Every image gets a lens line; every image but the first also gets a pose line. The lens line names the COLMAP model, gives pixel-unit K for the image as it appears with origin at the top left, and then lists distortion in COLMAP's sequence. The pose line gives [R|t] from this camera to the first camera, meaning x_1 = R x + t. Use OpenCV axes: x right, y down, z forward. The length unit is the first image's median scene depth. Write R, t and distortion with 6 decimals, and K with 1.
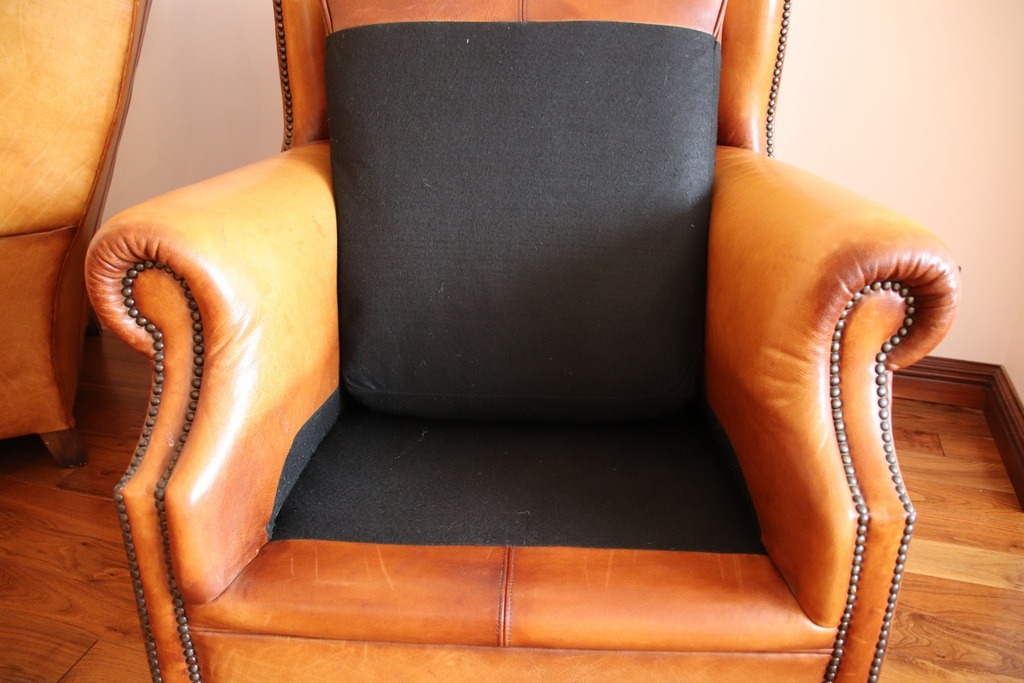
lens RADIAL K [[860.8, 0, 511.4], [0, 860.8, 347.0], [0, 0, 1]] dist [-0.141328, 0.133925]
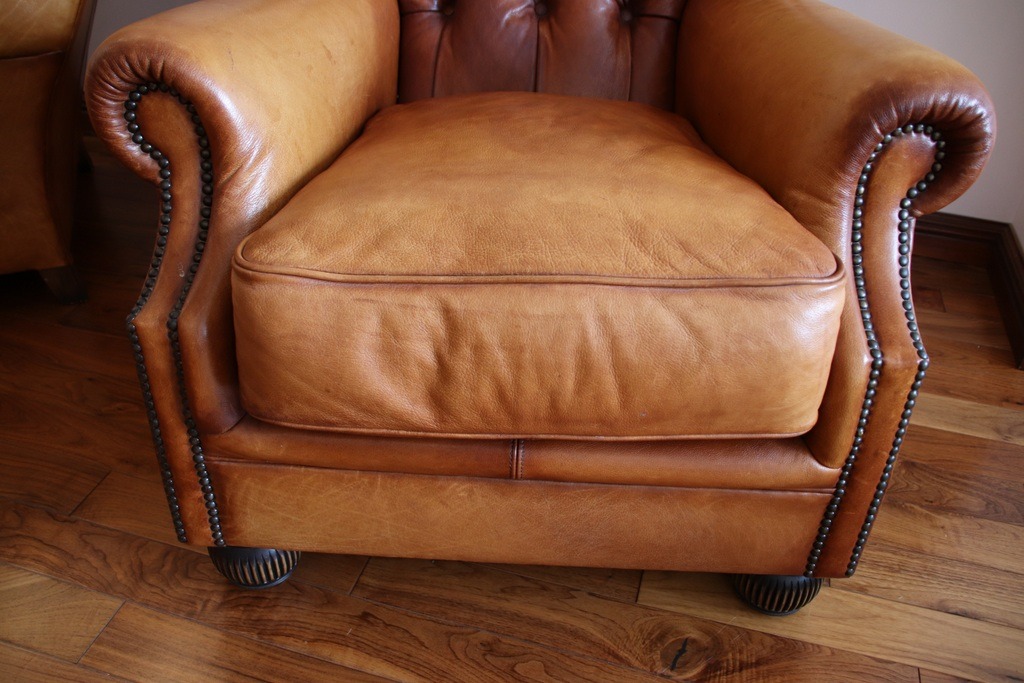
lens RADIAL K [[860.8, 0, 511.4], [0, 860.8, 347.0], [0, 0, 1]] dist [-0.141328, 0.133925]
pose [[0.999692, 0.020746, 0.013655, -0.031094], [-0.022785, 0.984851, 0.171899, 0.020298], [-0.009882, -0.172157, 0.985020, 0.012311]]
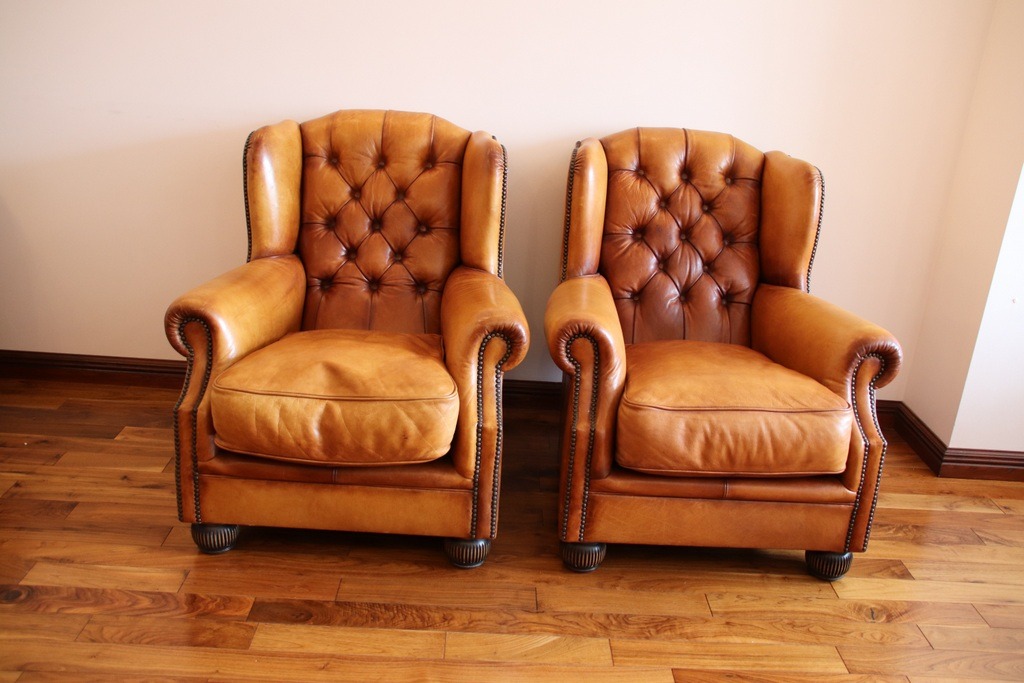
lens RADIAL K [[913.6, 0, 512.0], [0, 913.6, 341.5], [0, 0, 1]] dist [-0.076899, 0.008293]
pose [[0.996323, 0.036387, 0.077566, -0.819051], [-0.027988, 0.993893, -0.106744, 0.199820], [-0.080977, 0.104181, 0.991256, -1.547616]]
